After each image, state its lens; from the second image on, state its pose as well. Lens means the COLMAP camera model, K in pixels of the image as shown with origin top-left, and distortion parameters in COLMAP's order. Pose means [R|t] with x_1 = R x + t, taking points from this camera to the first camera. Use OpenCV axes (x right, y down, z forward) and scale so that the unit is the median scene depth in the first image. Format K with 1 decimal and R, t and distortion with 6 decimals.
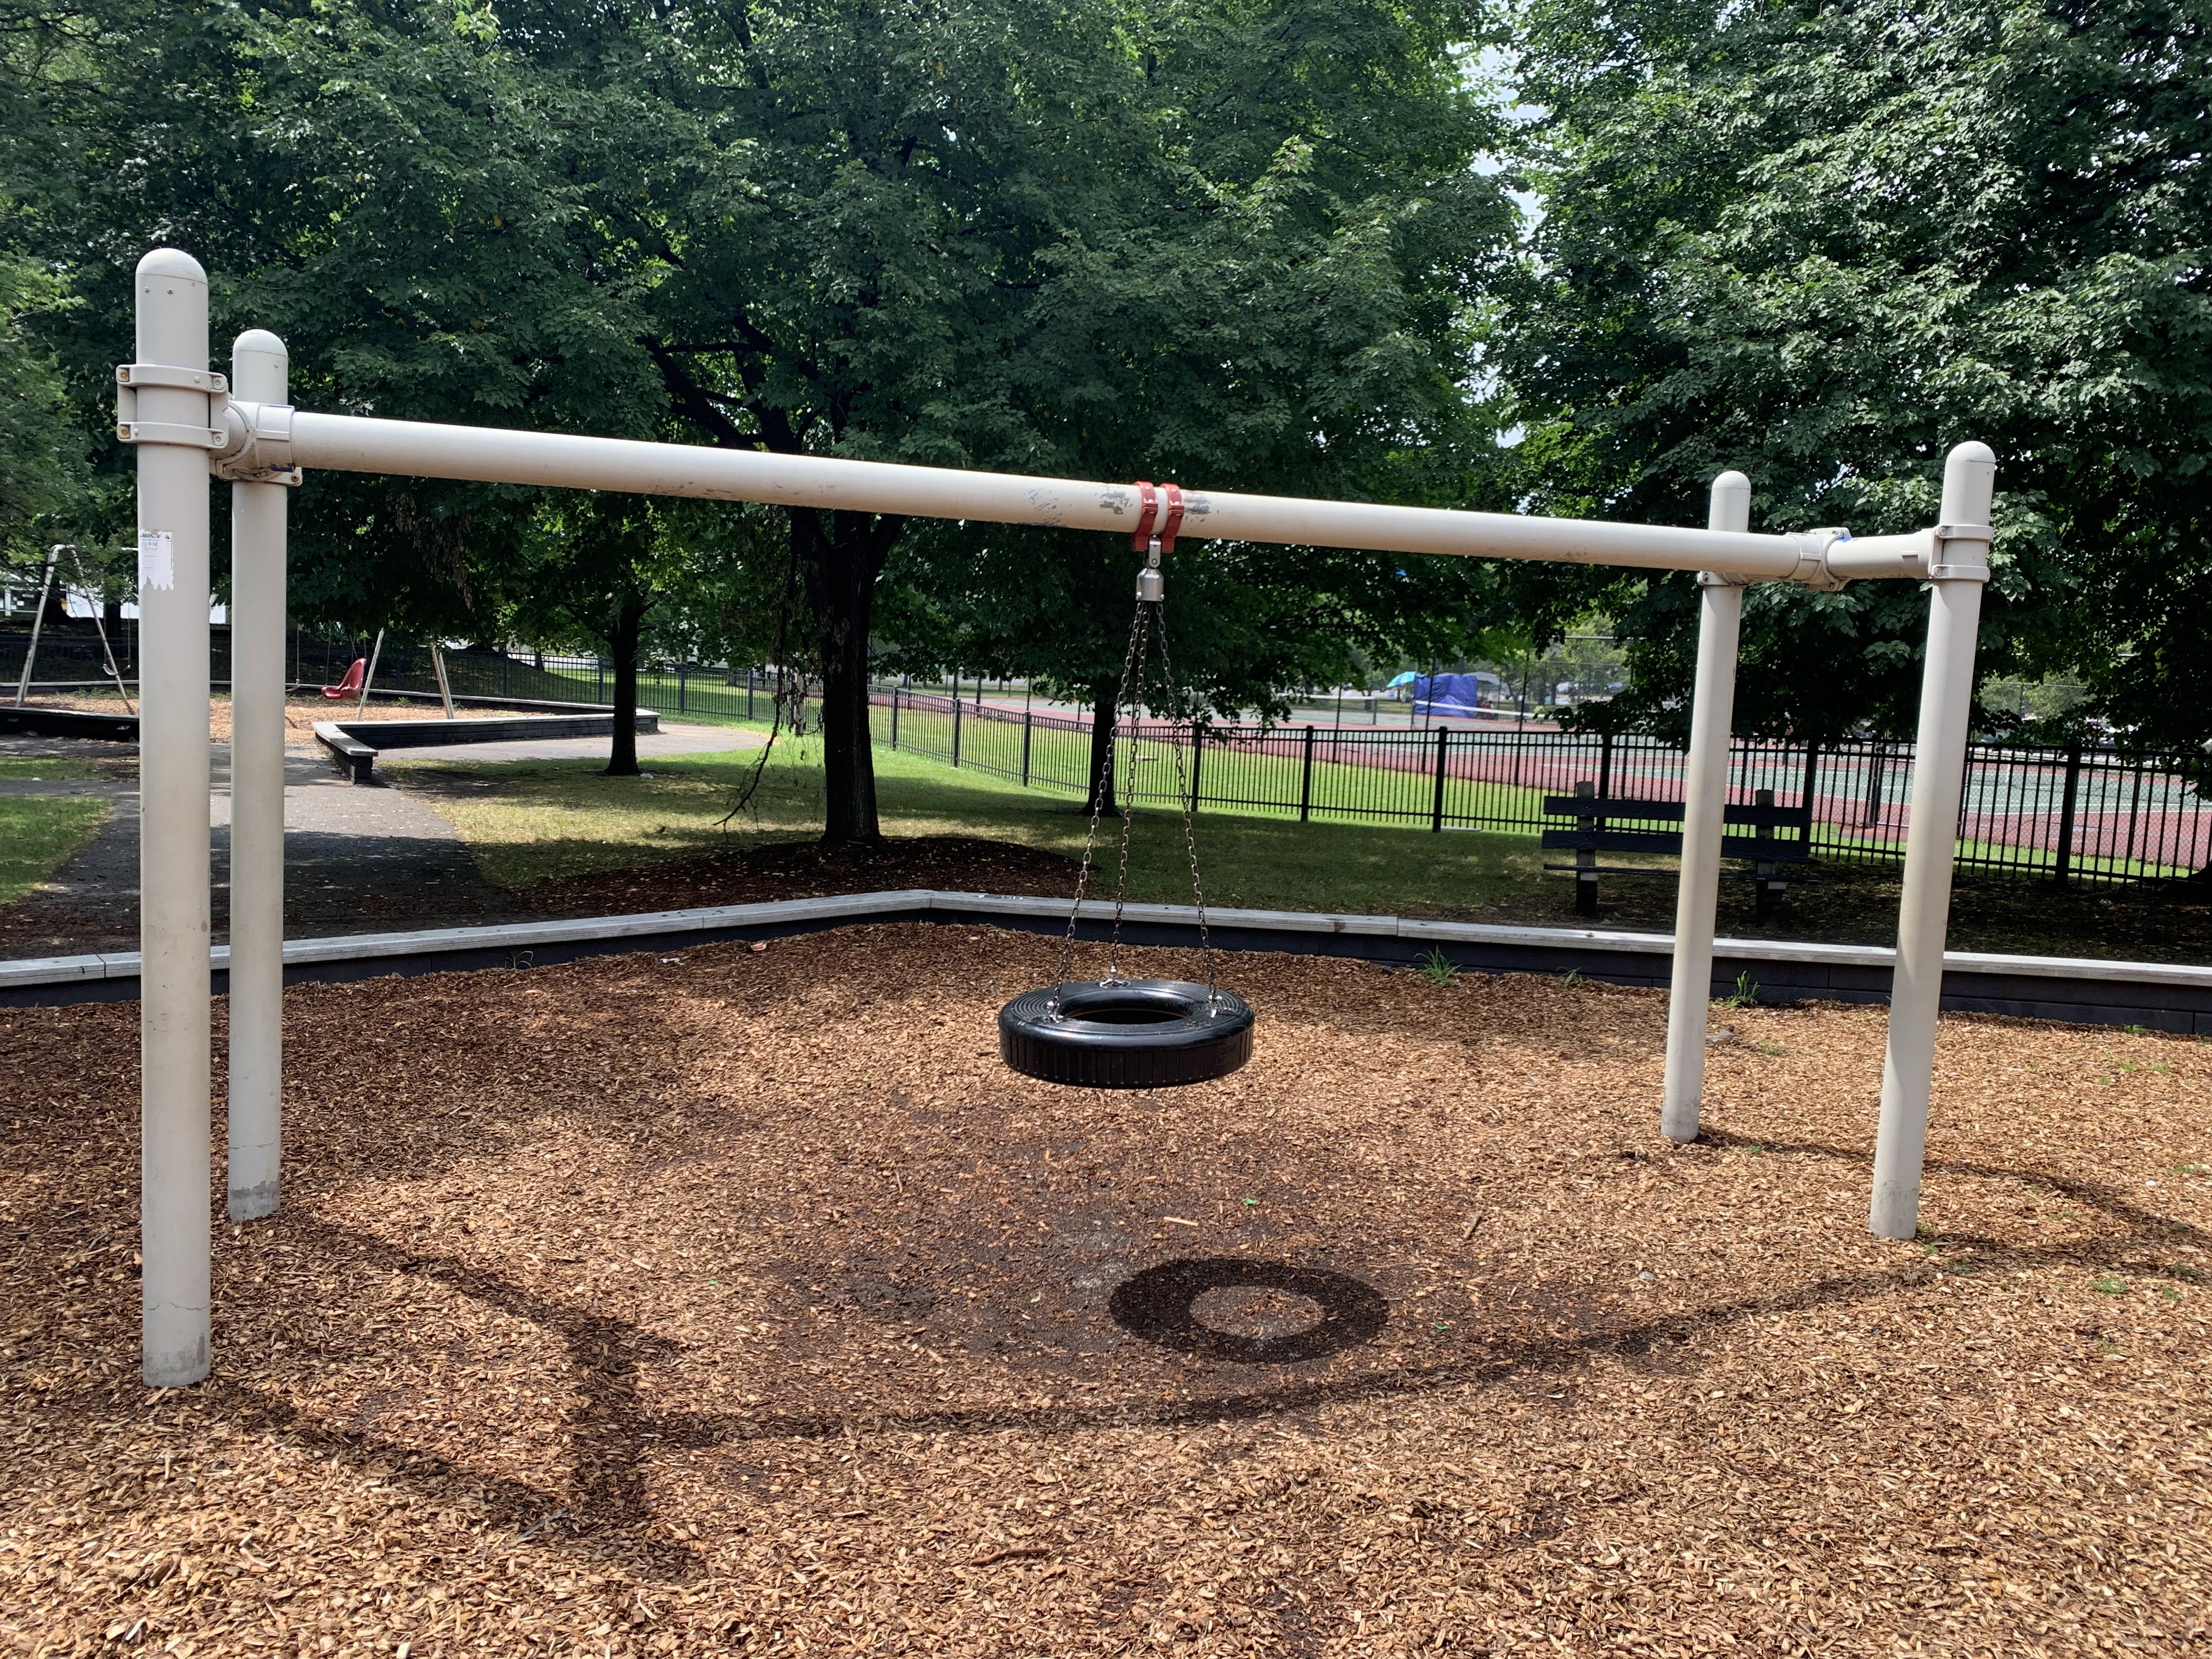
lens RADIAL K [[1770.0, 0, 1106.0], [0, 1770.0, 829.5], [0, 0, 1]] dist [-0.003907, -0.003017]
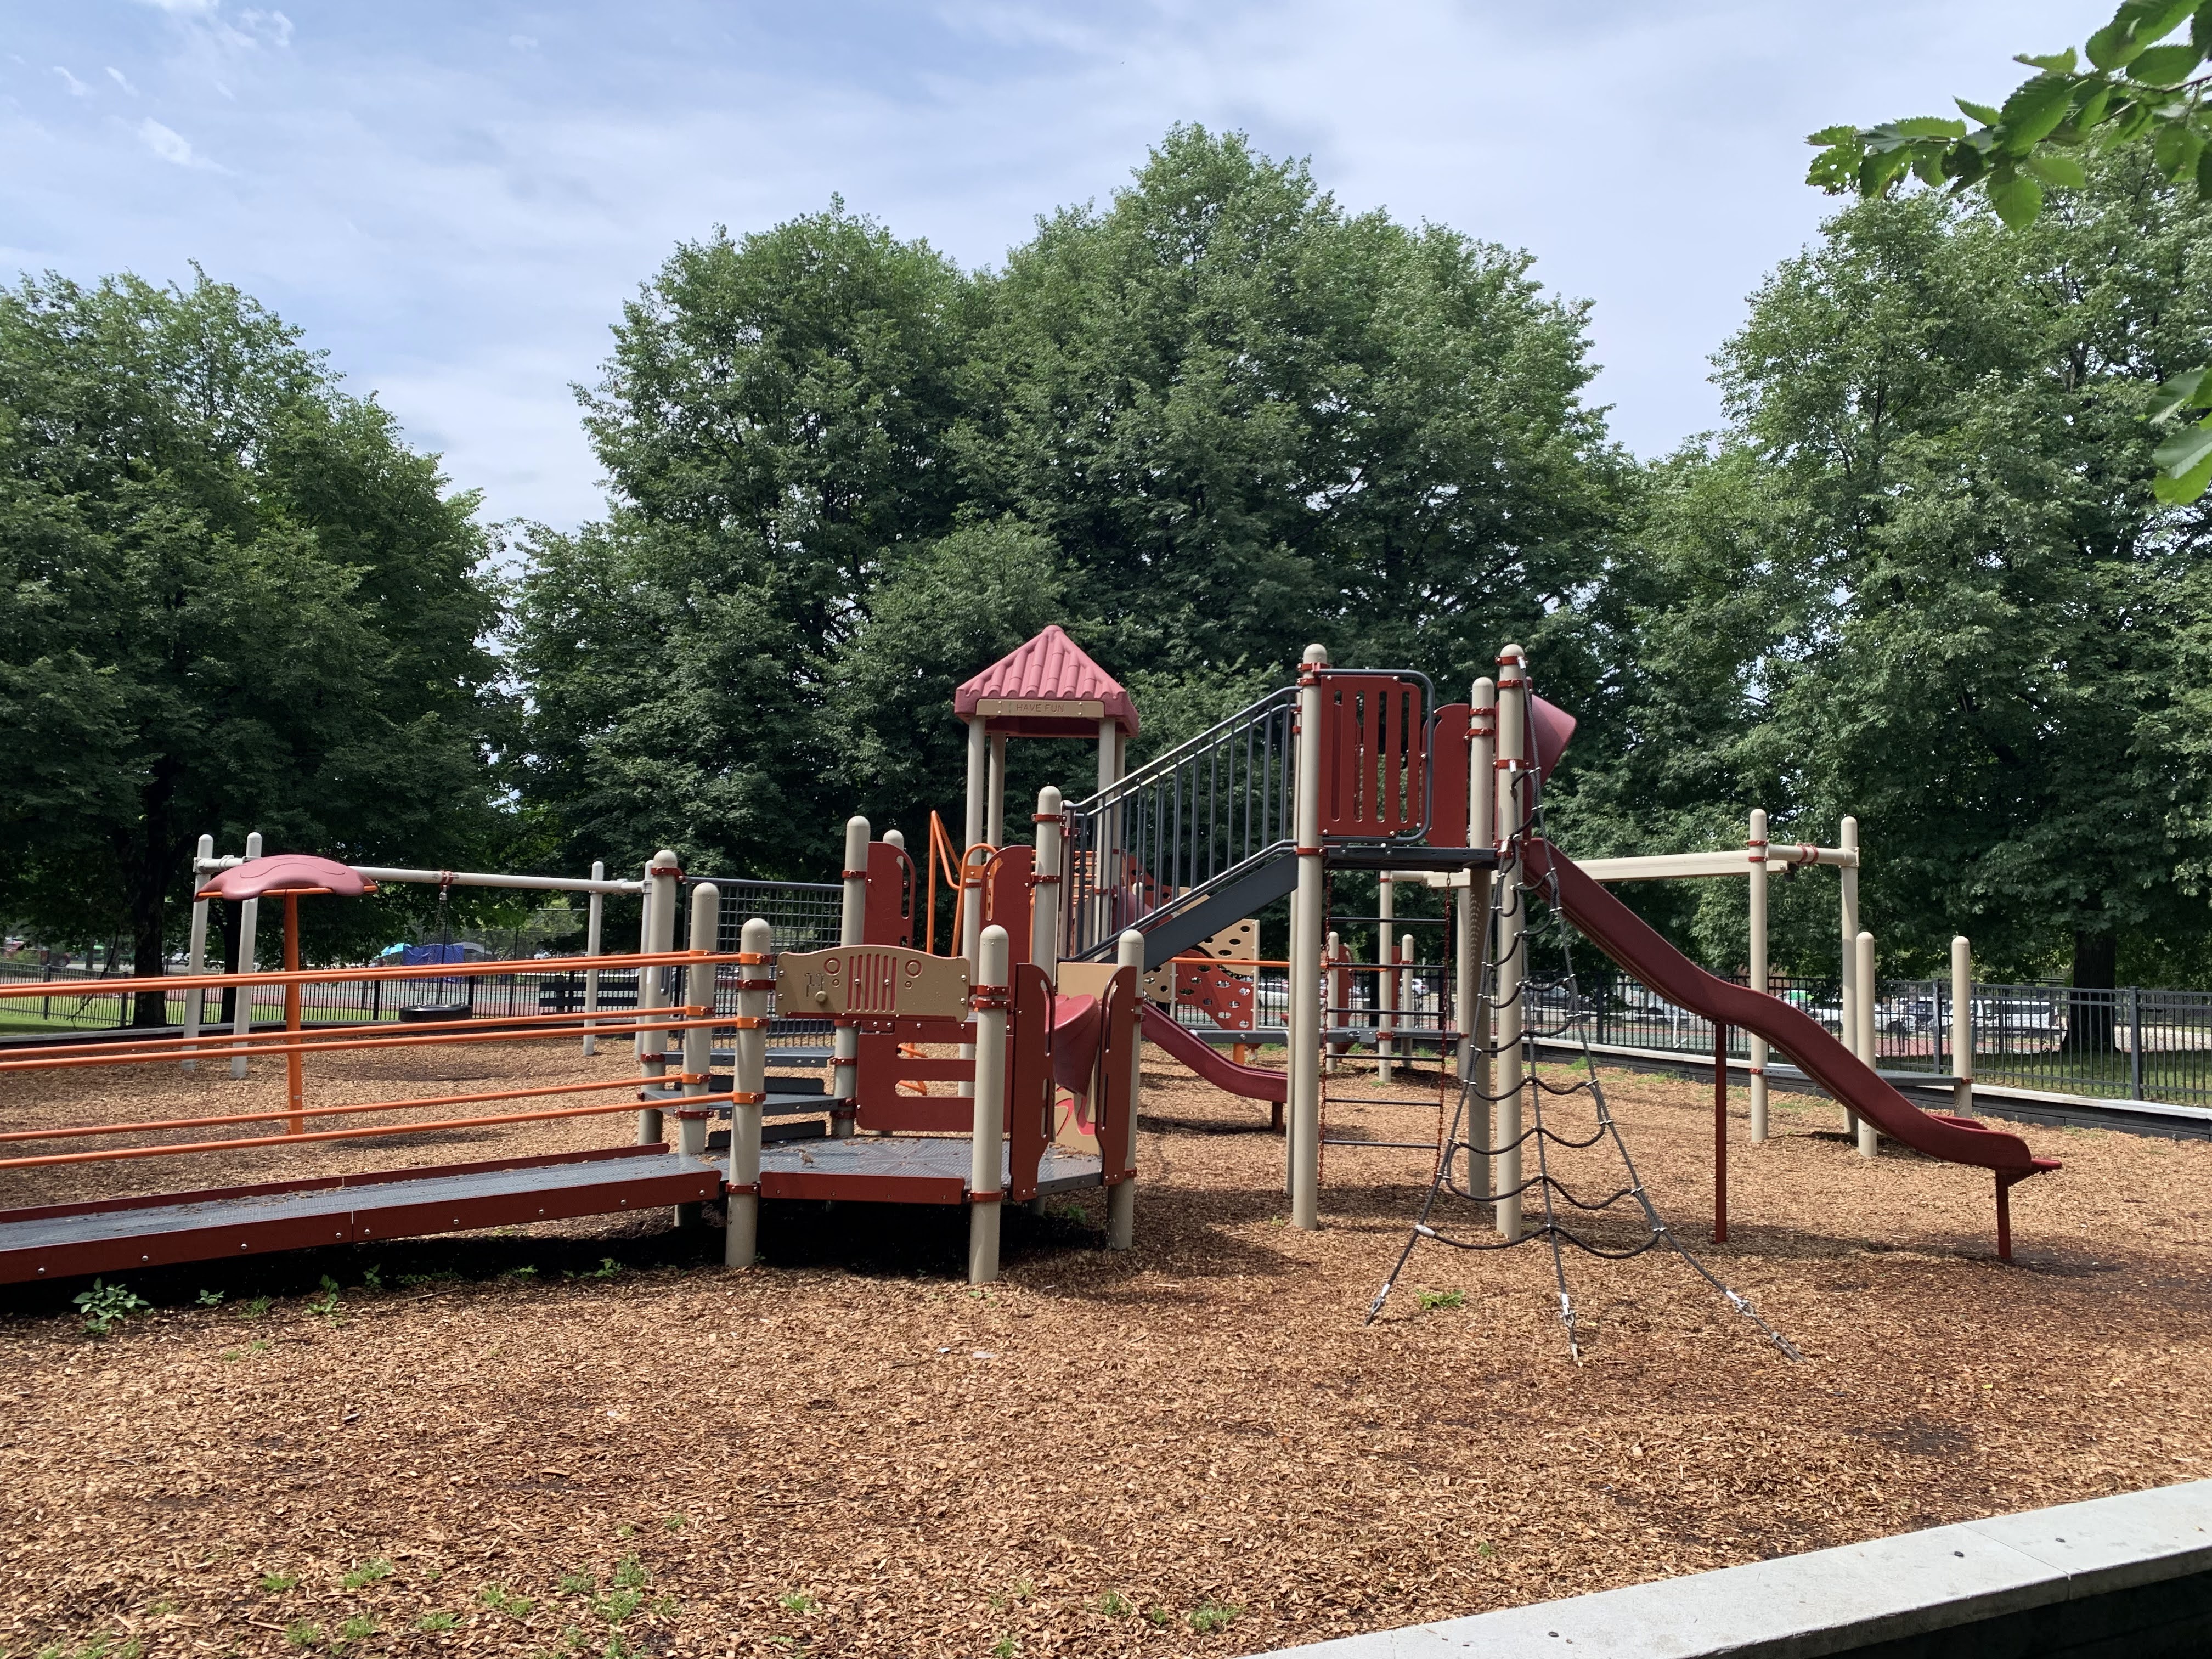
lens RADIAL K [[1770.0, 0, 1106.0], [0, 1770.0, 829.5], [0, 0, 1]] dist [-0.003907, -0.003017]
pose [[0.854286, 0.017326, 0.519515, -0.344532], [0.056776, 0.990355, -0.126389, 0.136058], [-0.516694, 0.137468, 0.845062, -1.454684]]
